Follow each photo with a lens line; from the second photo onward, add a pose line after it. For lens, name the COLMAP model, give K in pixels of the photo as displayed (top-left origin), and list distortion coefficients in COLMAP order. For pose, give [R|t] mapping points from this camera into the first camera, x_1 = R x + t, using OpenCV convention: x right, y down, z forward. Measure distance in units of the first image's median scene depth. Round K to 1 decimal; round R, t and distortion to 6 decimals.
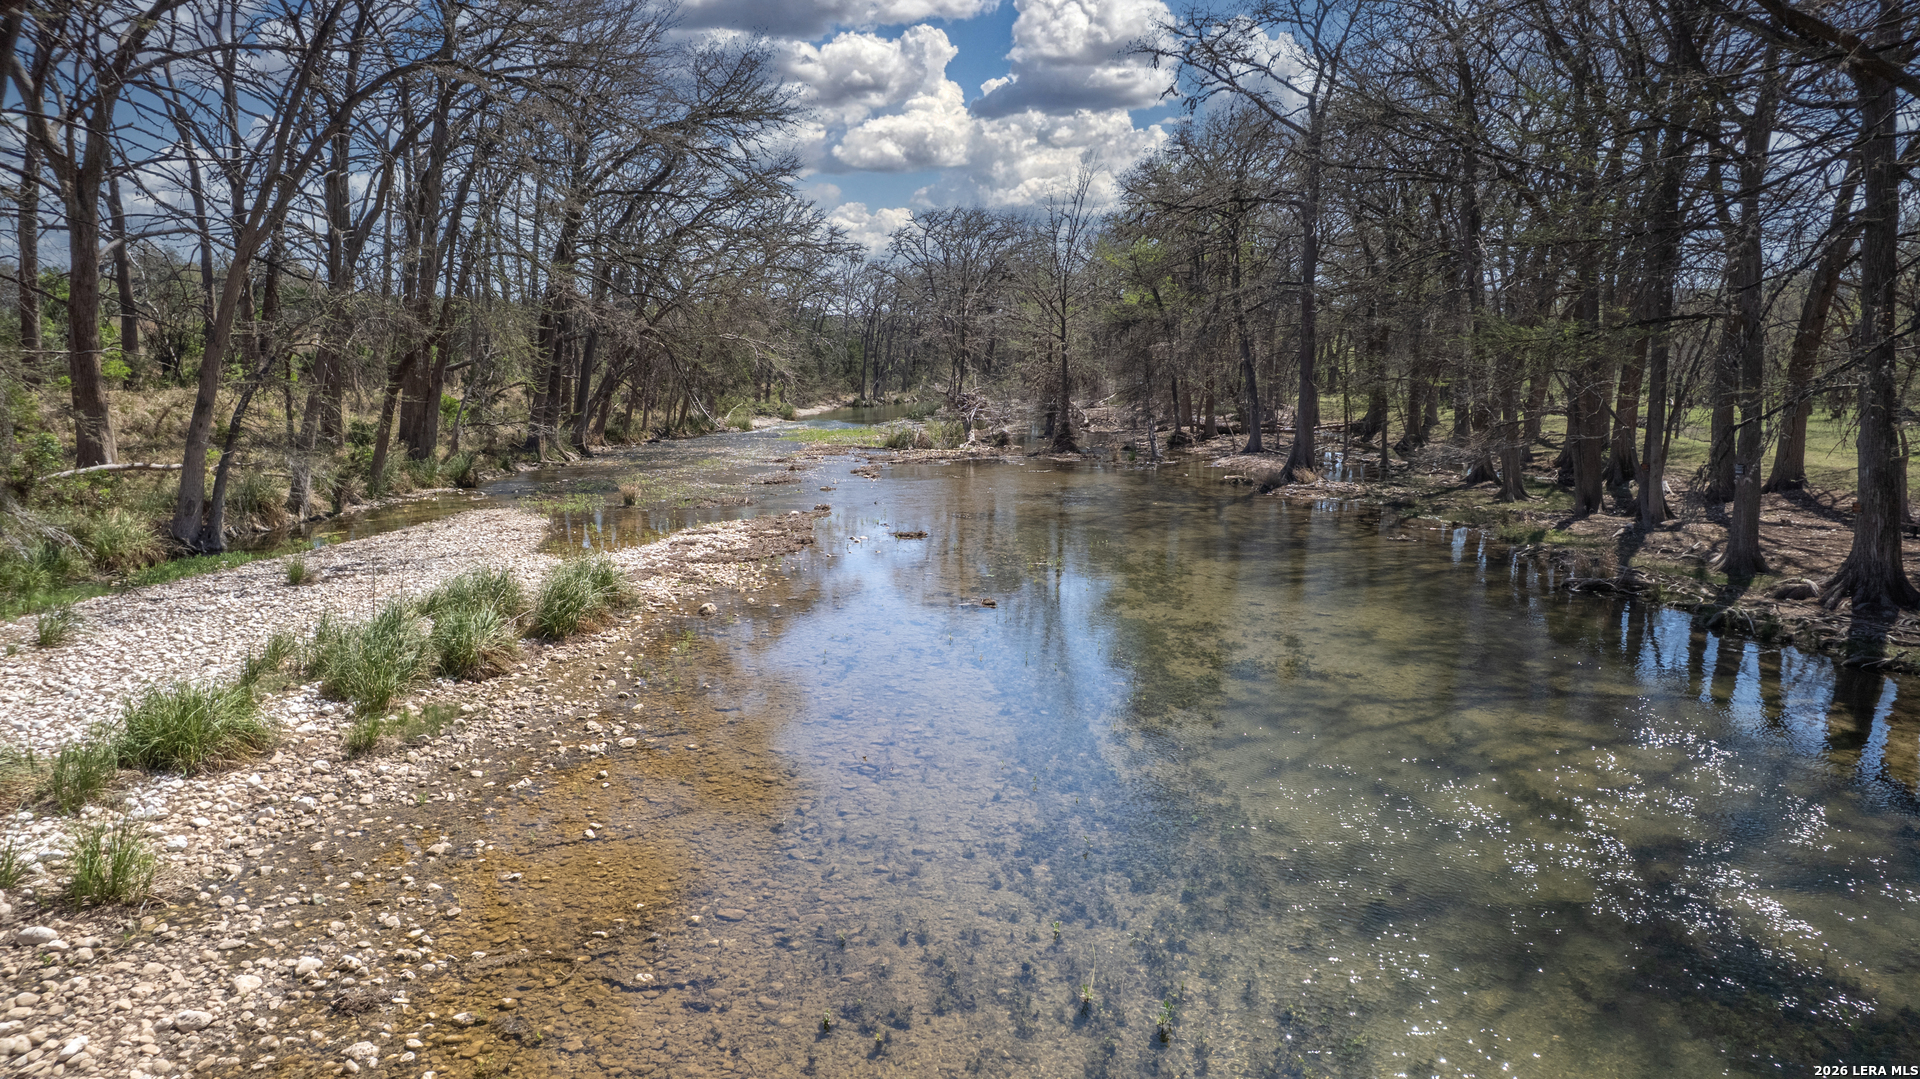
lens RADIAL K [[1222.0, 0, 960.0], [0, 1222.0, 539.5], [0, 0, 1]] dist [-0.025839, 0.000625]
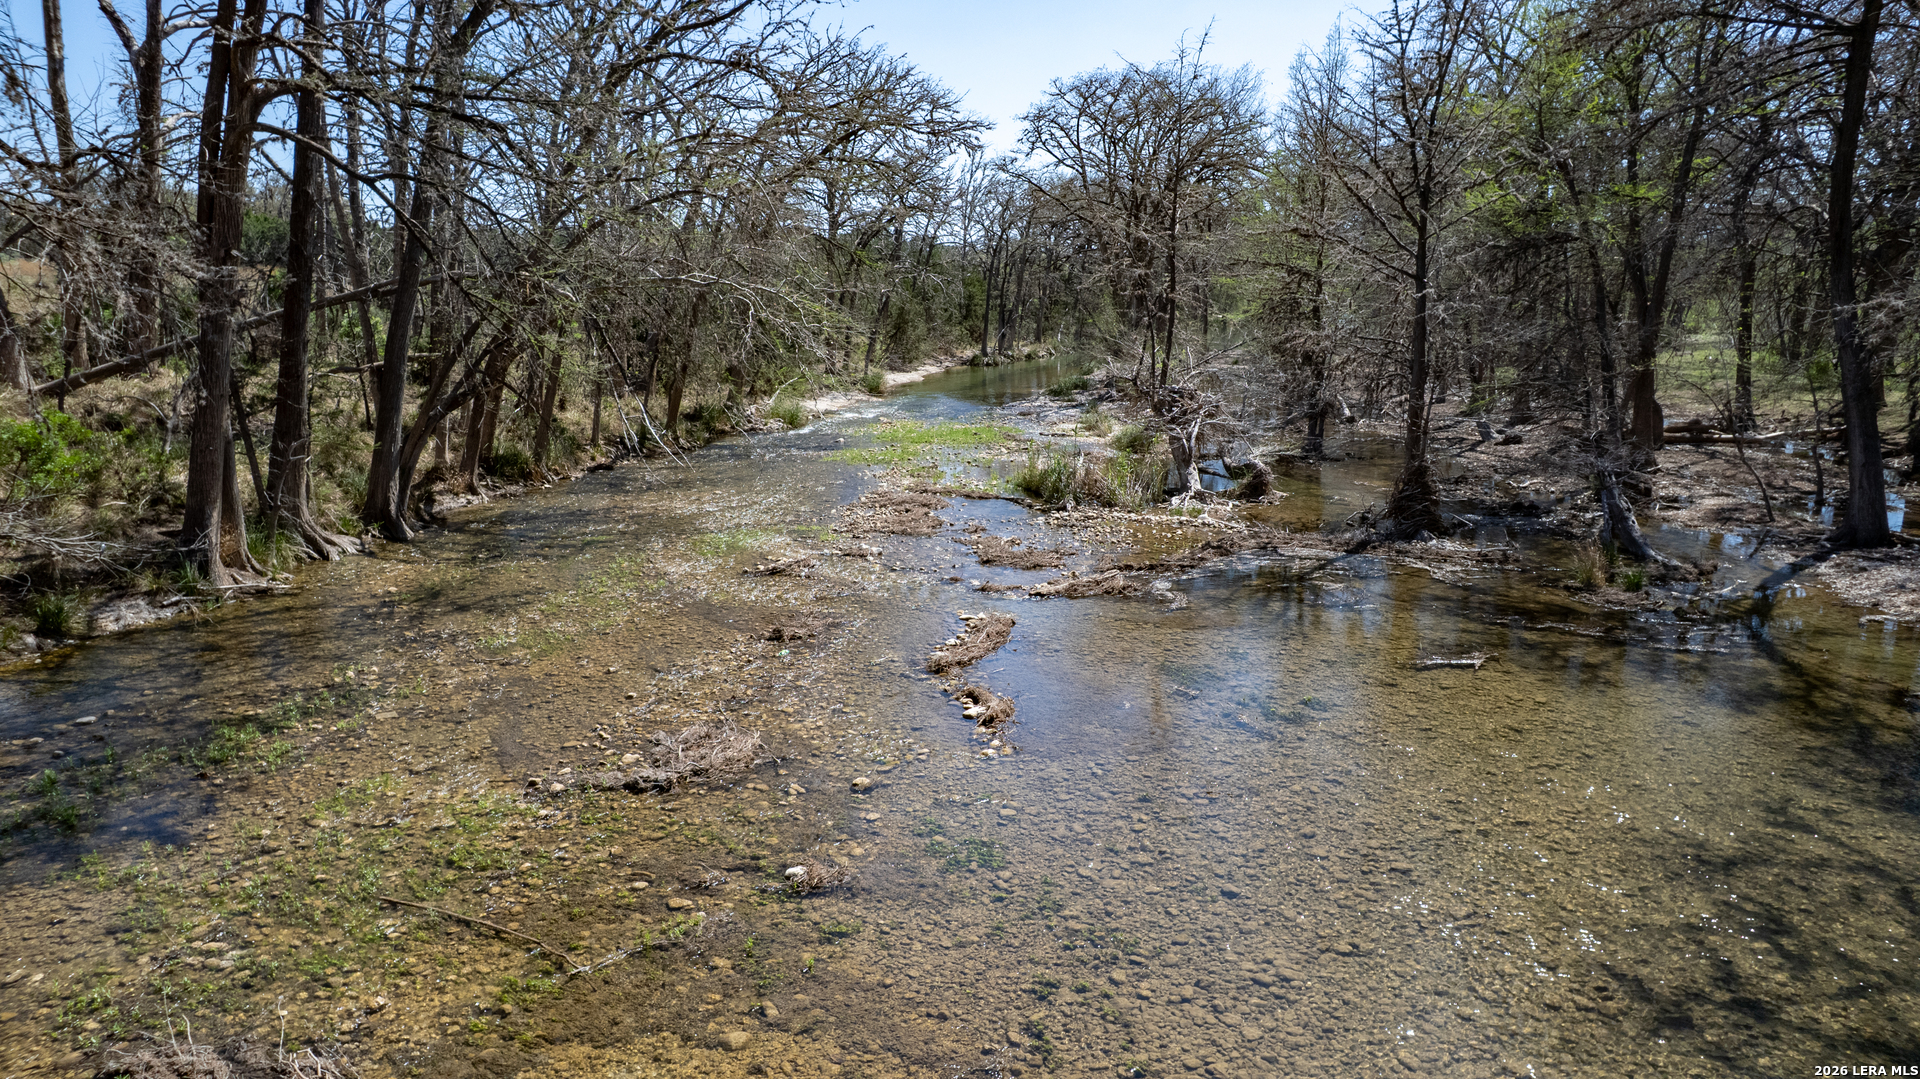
lens RADIAL K [[1222.0, 0, 960.0], [0, 1222.0, 539.5], [0, 0, 1]] dist [-0.025839, 0.000625]
pose [[0.994813, 0.014674, -0.100660, -0.024360], [-0.009249, 0.998490, 0.054148, -0.060410], [0.101303, -0.052936, 0.993446, 0.351270]]
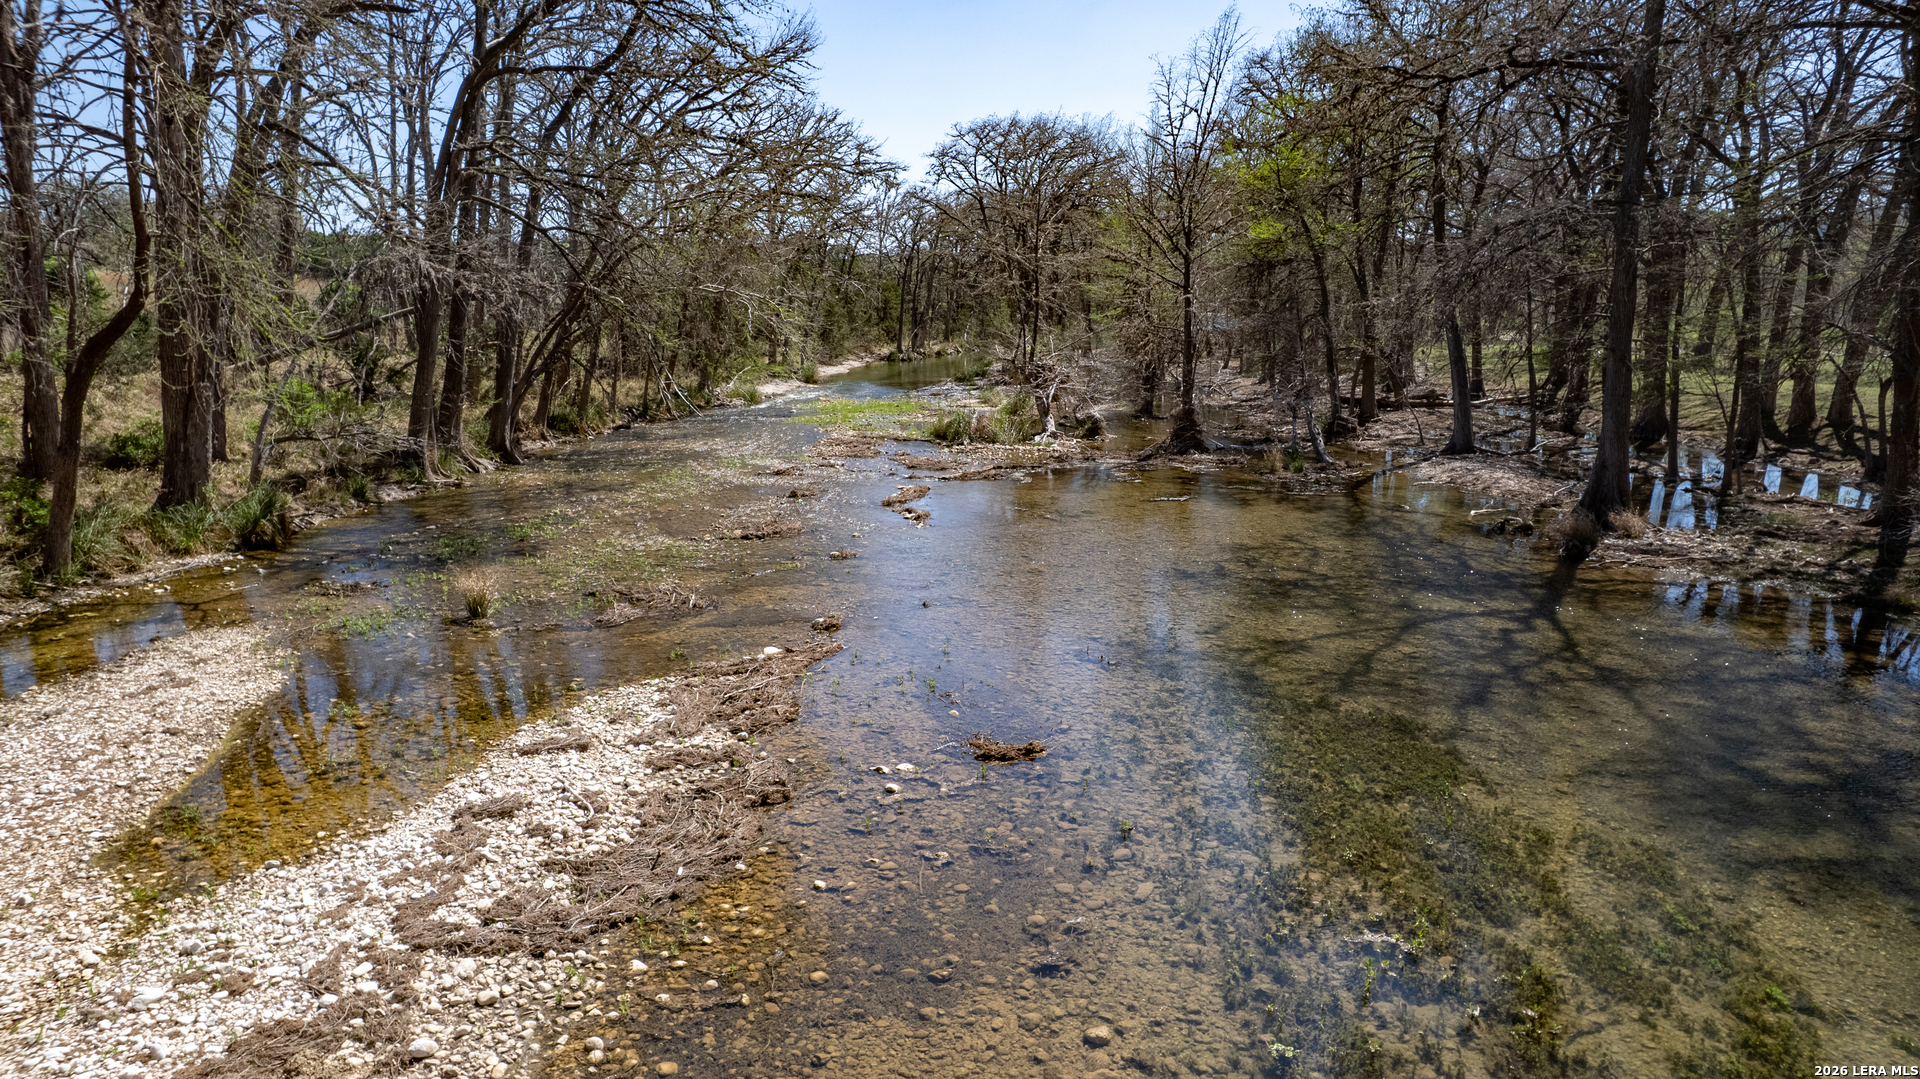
lens RADIAL K [[1222.0, 0, 960.0], [0, 1222.0, 539.5], [0, 0, 1]] dist [-0.025839, 0.000625]
pose [[0.999537, -0.001003, -0.030395, -0.015559], [0.002530, 0.998735, 0.050222, -0.037101], [0.030306, -0.050276, 0.998275, 0.192241]]
